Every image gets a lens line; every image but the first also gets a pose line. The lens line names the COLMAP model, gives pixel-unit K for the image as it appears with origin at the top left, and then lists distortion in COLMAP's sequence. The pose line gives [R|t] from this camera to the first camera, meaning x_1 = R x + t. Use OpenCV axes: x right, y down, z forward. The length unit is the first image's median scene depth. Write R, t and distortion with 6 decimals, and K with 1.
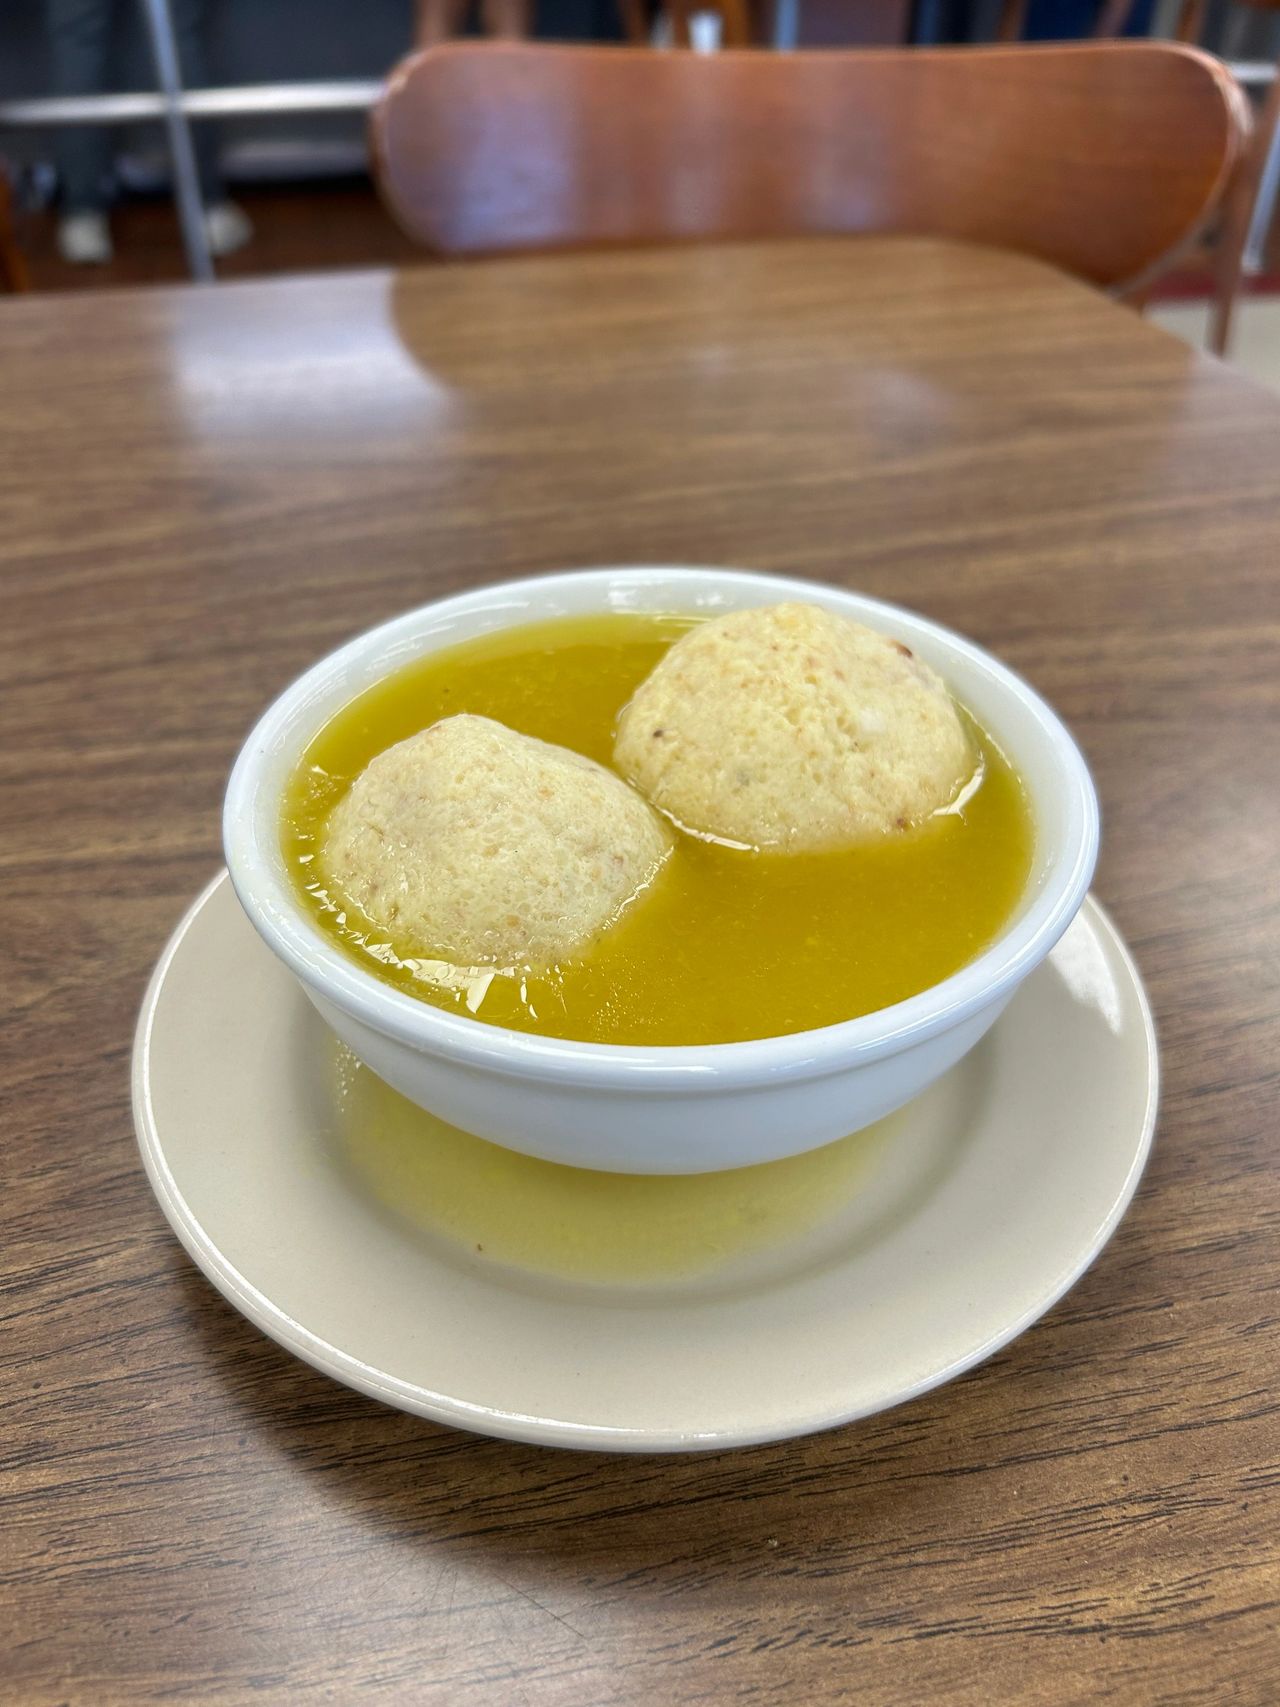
lens RADIAL K [[1303.9, 0, 643.3], [0, 1303.9, 856.3], [0, 0, 1]] dist [0.007128, -0.004576]
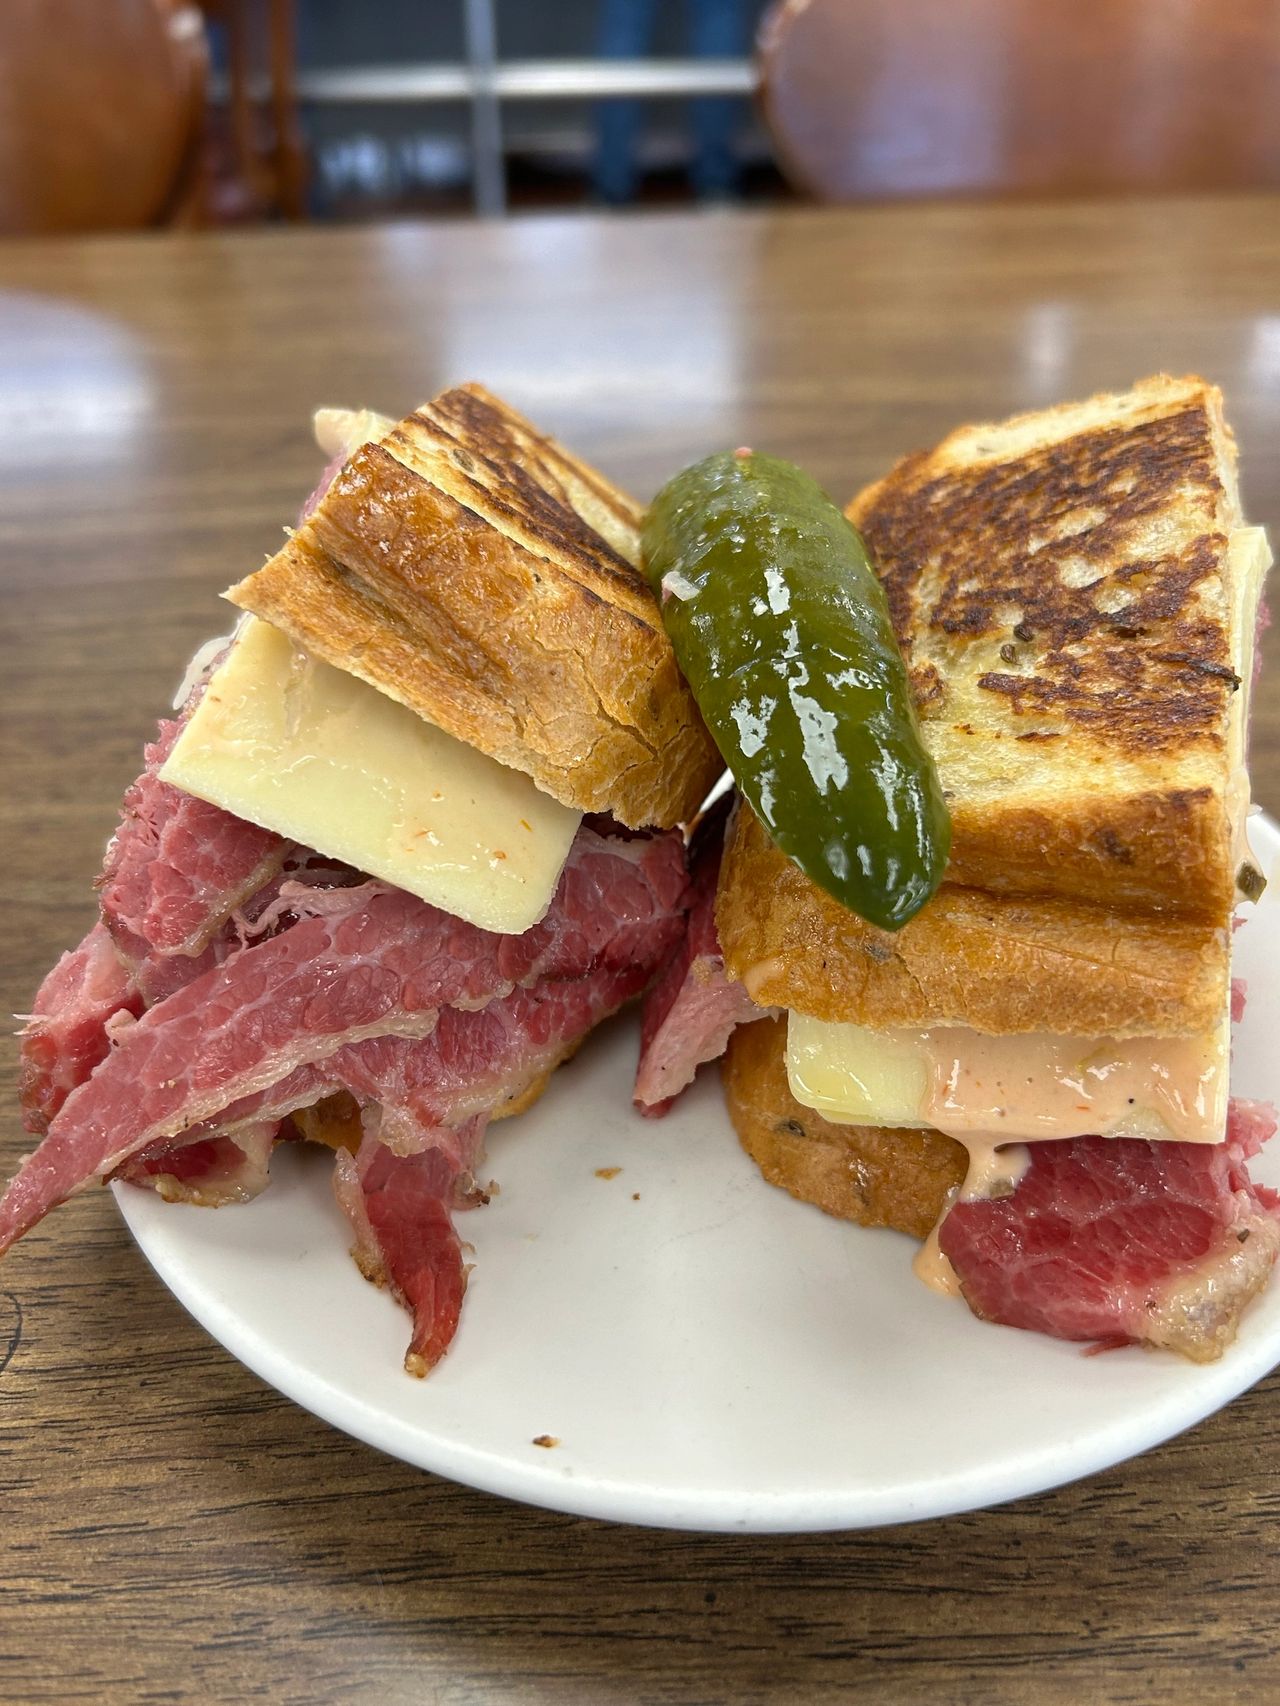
lens RADIAL K [[1303.1, 0, 637.1], [0, 1303.1, 849.9], [0, 0, 1]] dist [0.007128, -0.004576]
pose [[0.989788, 0.091941, -0.108930, -0.305792], [-0.096596, 0.994589, -0.038247, 0.061094], [0.104824, 0.048379, 0.993313, 0.243546]]
